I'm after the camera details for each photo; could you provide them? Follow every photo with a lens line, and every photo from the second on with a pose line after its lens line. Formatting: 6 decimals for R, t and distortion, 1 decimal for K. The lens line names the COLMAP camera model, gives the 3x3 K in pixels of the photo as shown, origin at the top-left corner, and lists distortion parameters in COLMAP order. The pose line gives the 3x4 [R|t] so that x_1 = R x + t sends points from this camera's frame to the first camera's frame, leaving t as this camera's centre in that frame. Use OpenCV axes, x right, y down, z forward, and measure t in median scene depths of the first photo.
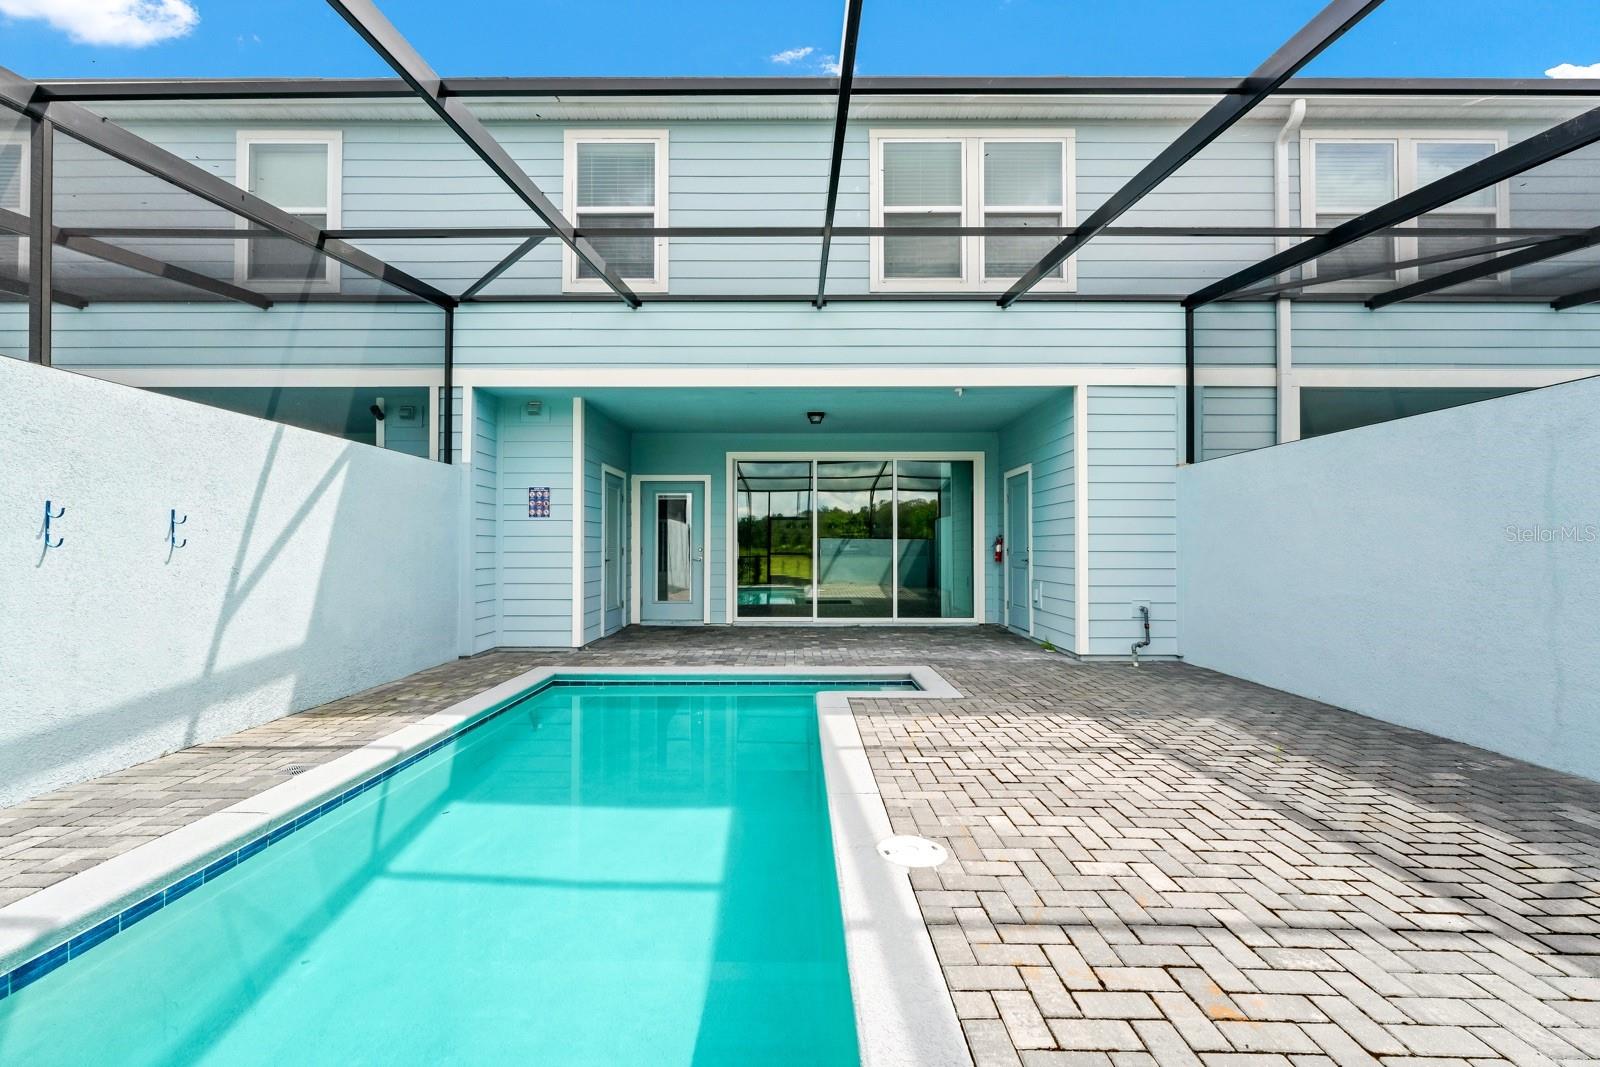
lens RADIAL K [[661.8, 0, 852.1], [0, 661.8, 597.2], [0, 0, 1]] dist [-0.004670, 0.001678]
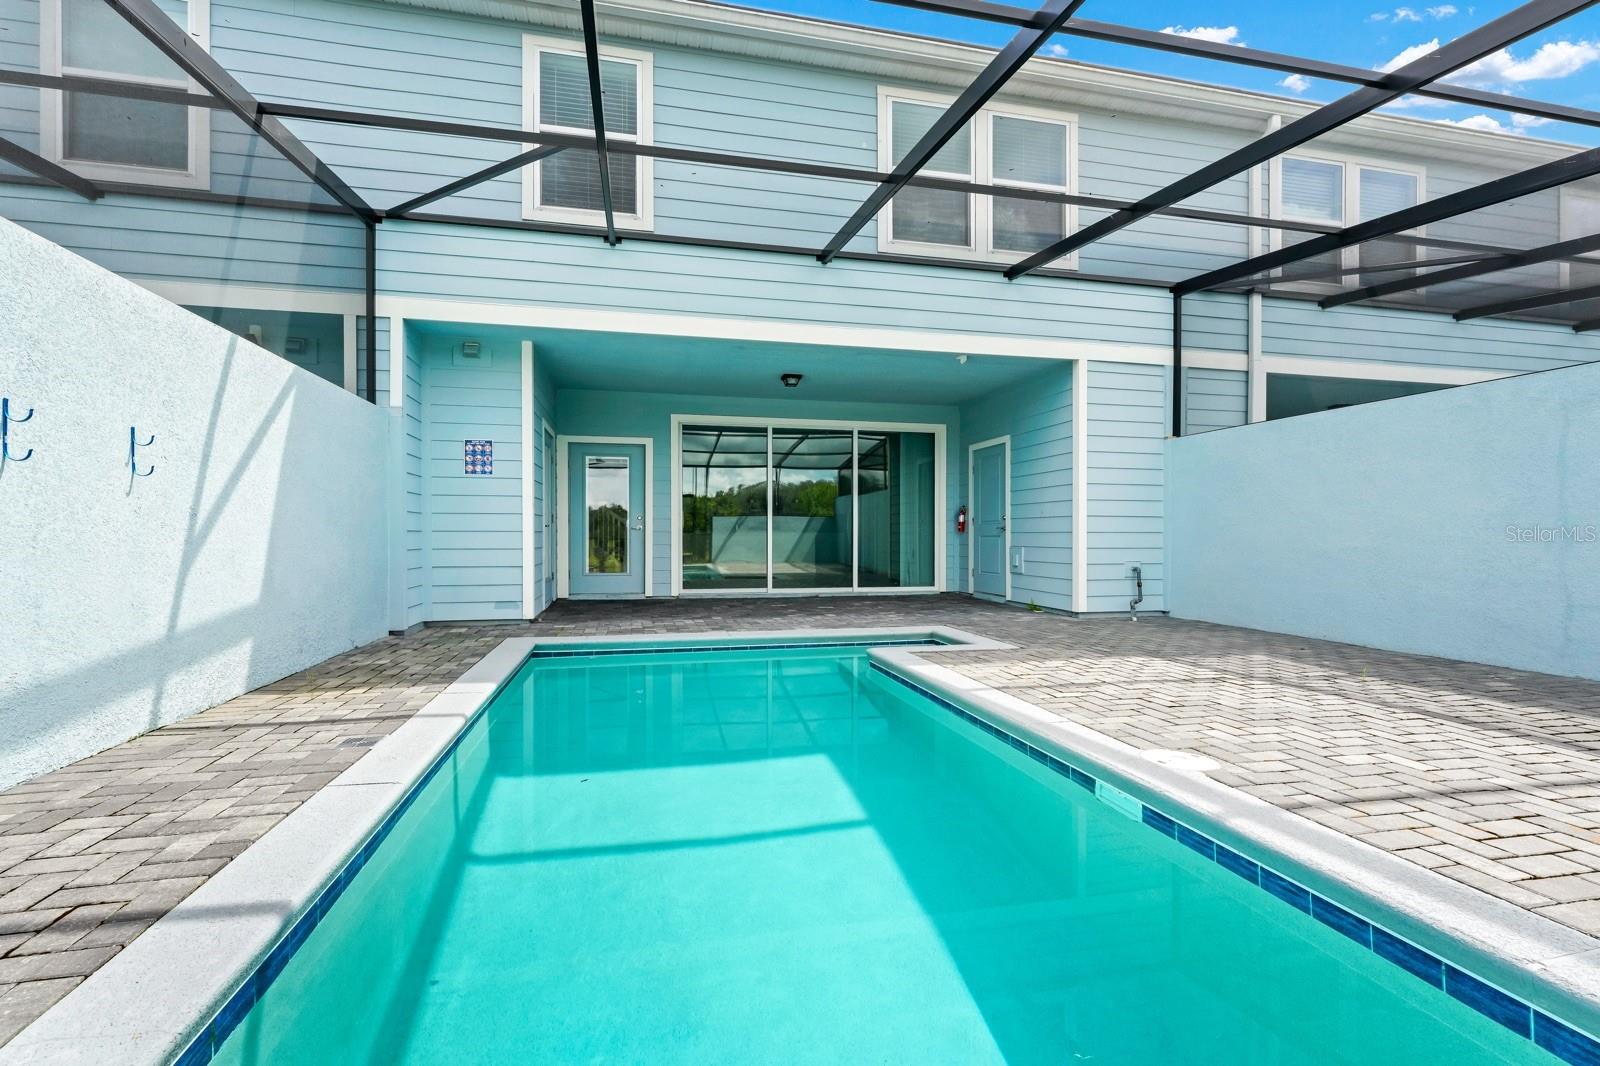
lens RADIAL K [[661.8, 0, 833.3], [0, 661.8, 599.5], [0, 0, 1]] dist [-0.004670, 0.001678]
pose [[0.976883, -0.008205, 0.213616, -0.300324], [0.003671, 0.999760, 0.021611, 0.045505], [-0.213742, -0.020327, 0.976679, 0.040281]]
